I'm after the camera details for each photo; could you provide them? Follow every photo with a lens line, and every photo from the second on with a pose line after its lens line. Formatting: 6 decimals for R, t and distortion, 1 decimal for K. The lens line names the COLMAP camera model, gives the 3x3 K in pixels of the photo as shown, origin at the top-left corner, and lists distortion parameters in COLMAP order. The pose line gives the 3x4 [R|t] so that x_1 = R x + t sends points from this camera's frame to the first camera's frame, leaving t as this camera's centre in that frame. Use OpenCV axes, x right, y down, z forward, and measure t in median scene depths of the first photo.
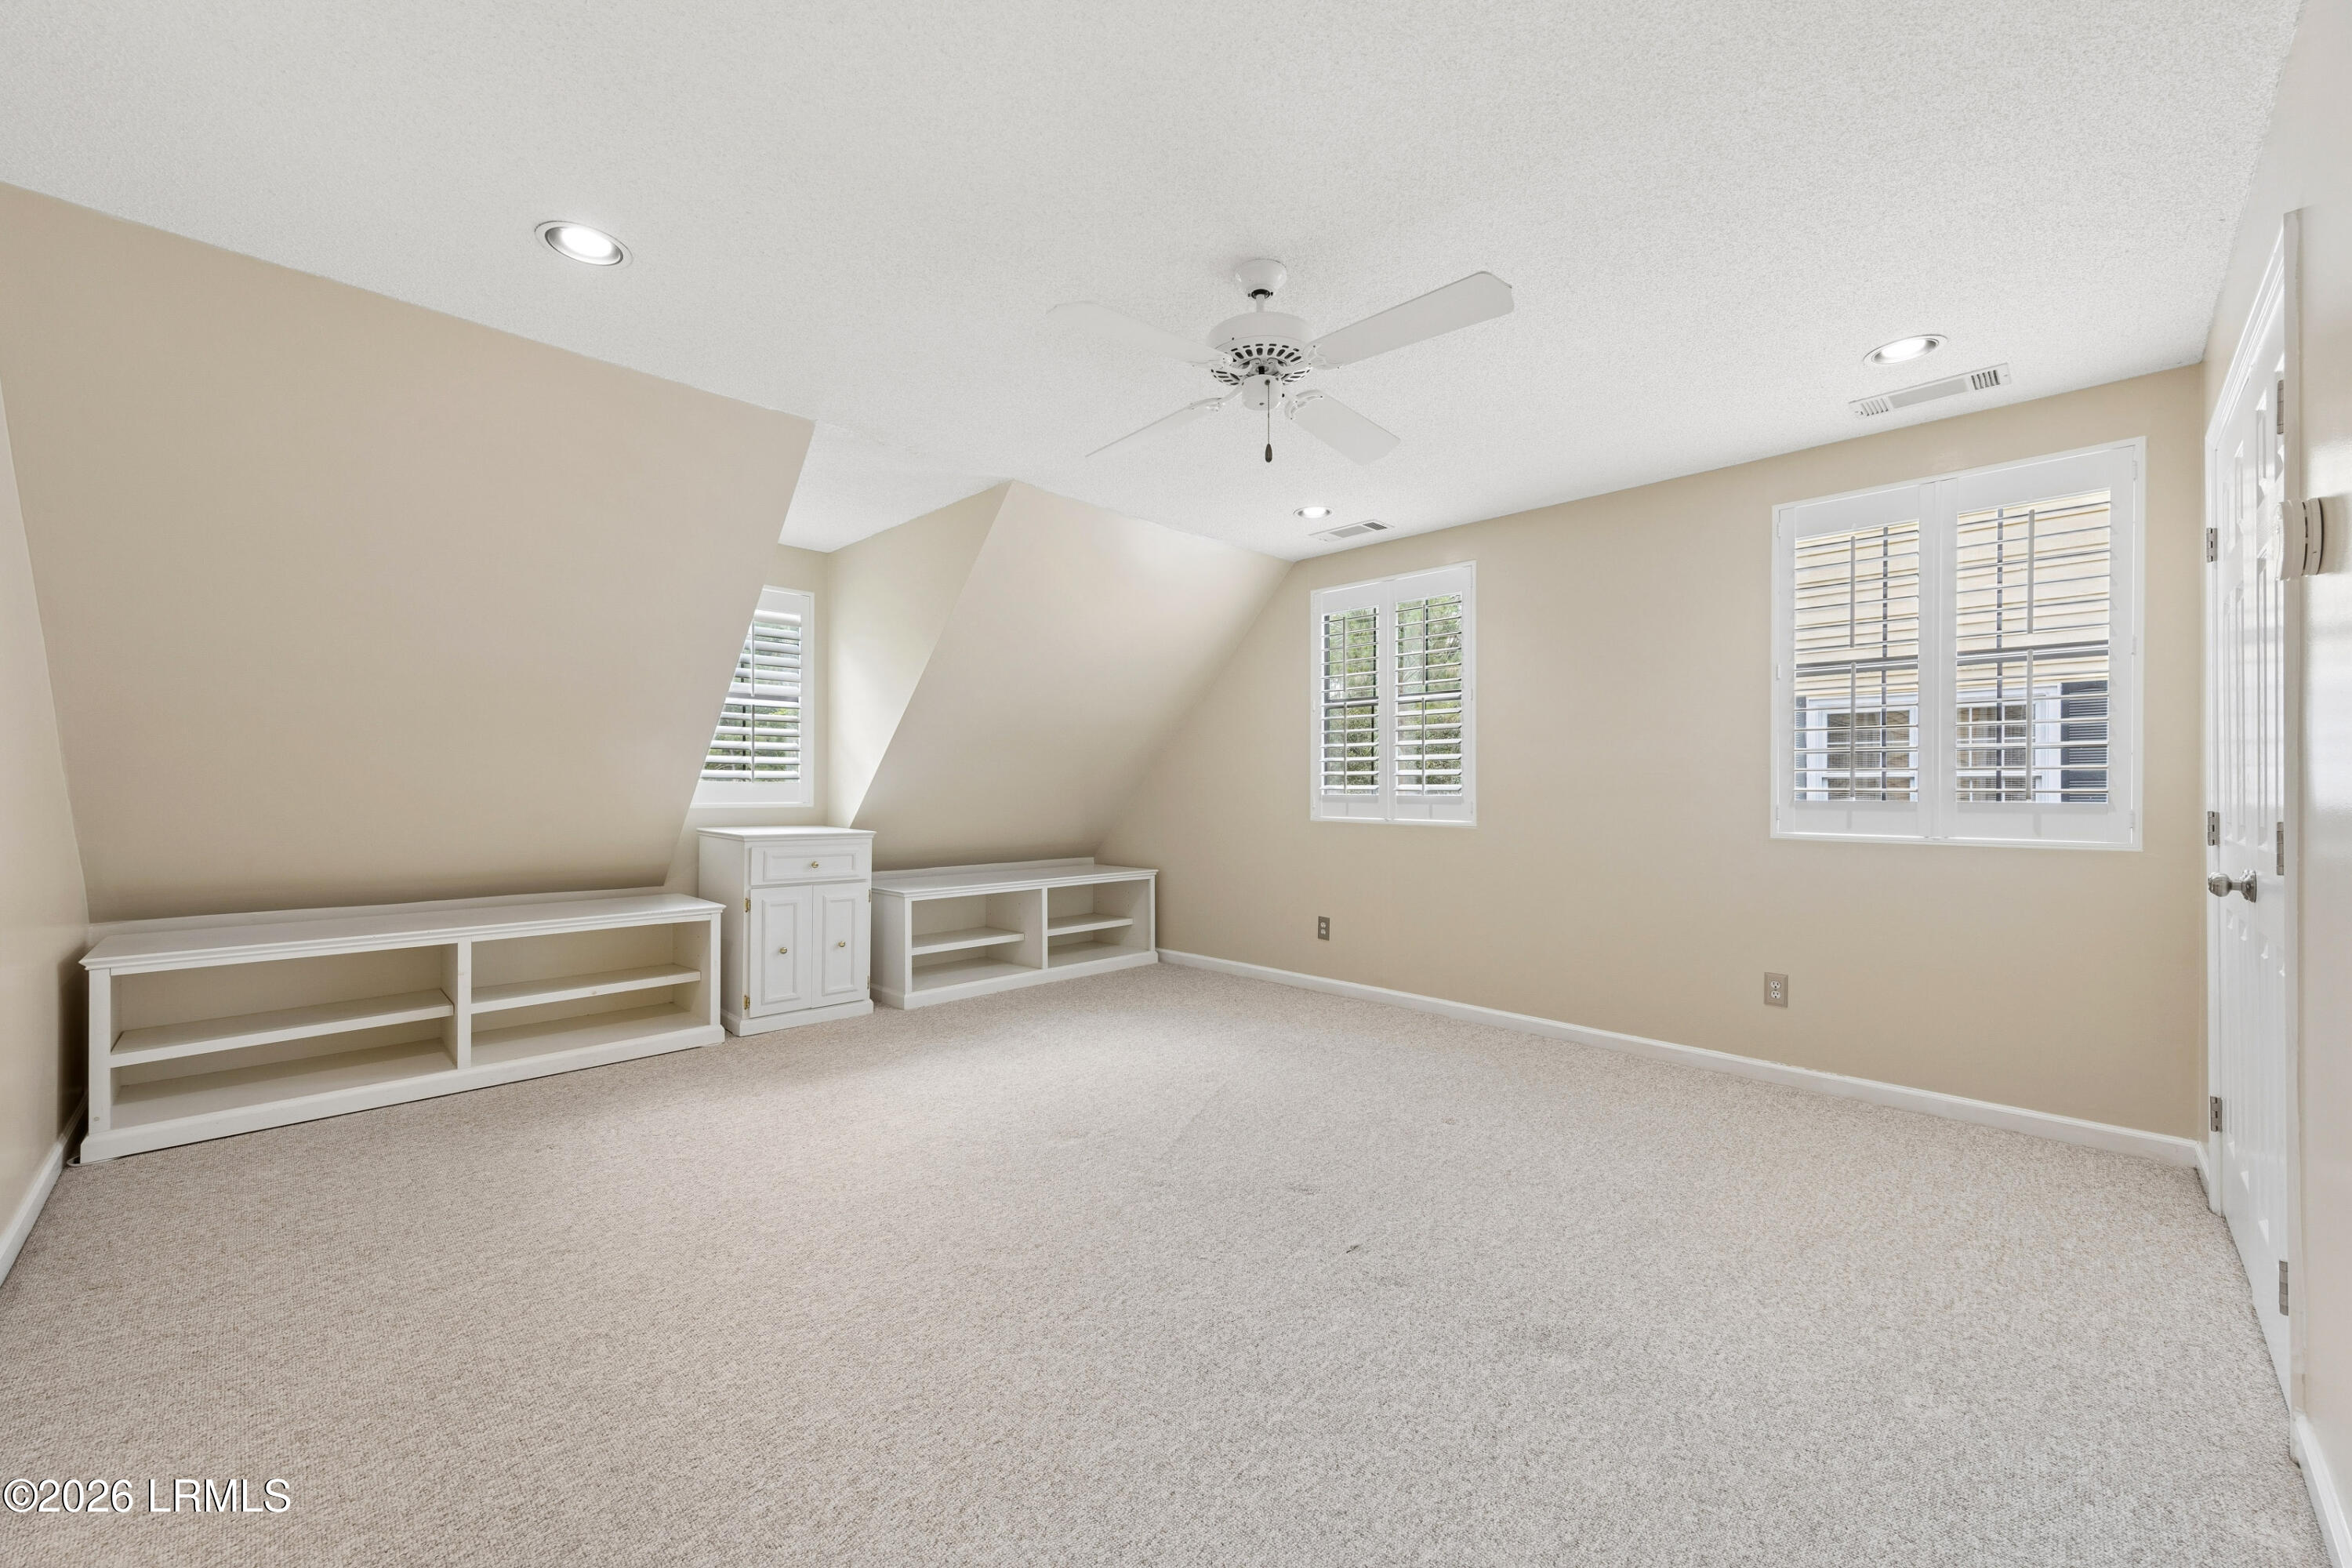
lens RADIAL K [[917.9, 0, 1165.7], [0, 917.9, 771.6], [0, 0, 1]] dist [0.005704, -0.000995]
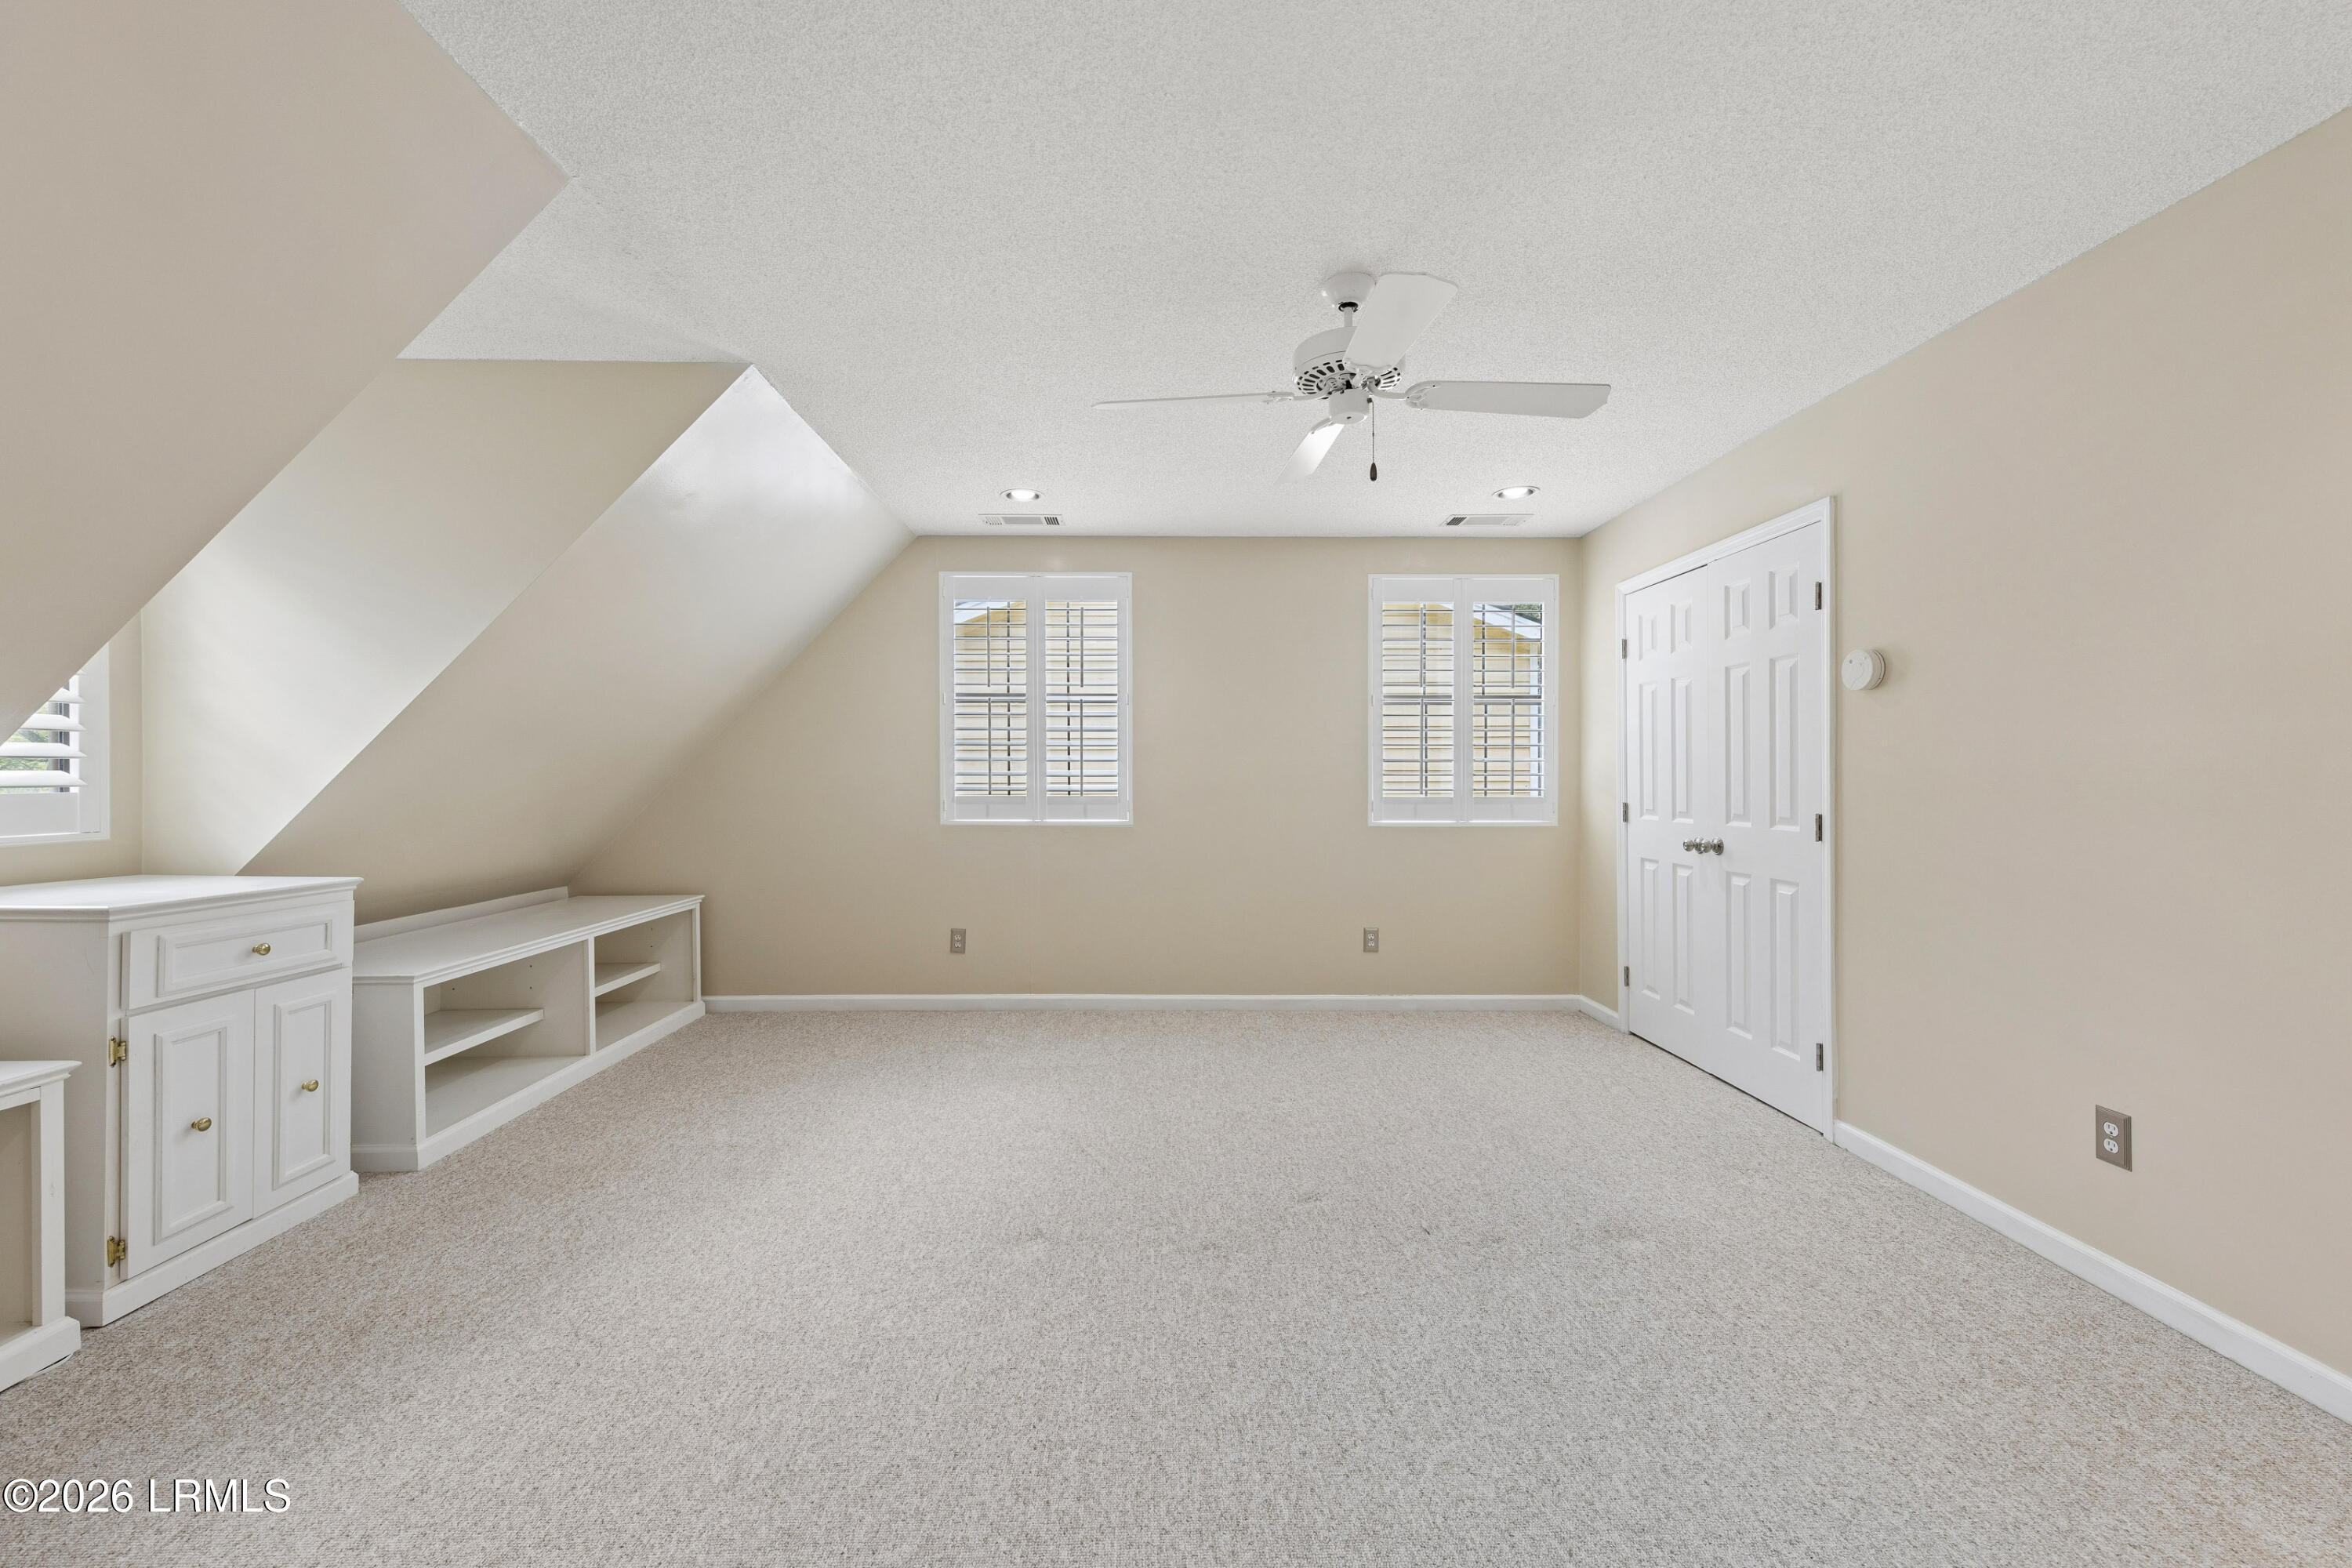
lens RADIAL K [[917.9, 0, 1173.4], [0, 917.9, 761.6], [0, 0, 1]] dist [0.005704, -0.000995]
pose [[0.688576, 0.007144, 0.725129, -0.428246], [-0.011253, 0.999936, 0.000834, -0.015307], [-0.725076, -0.008734, 0.688613, 0.258871]]
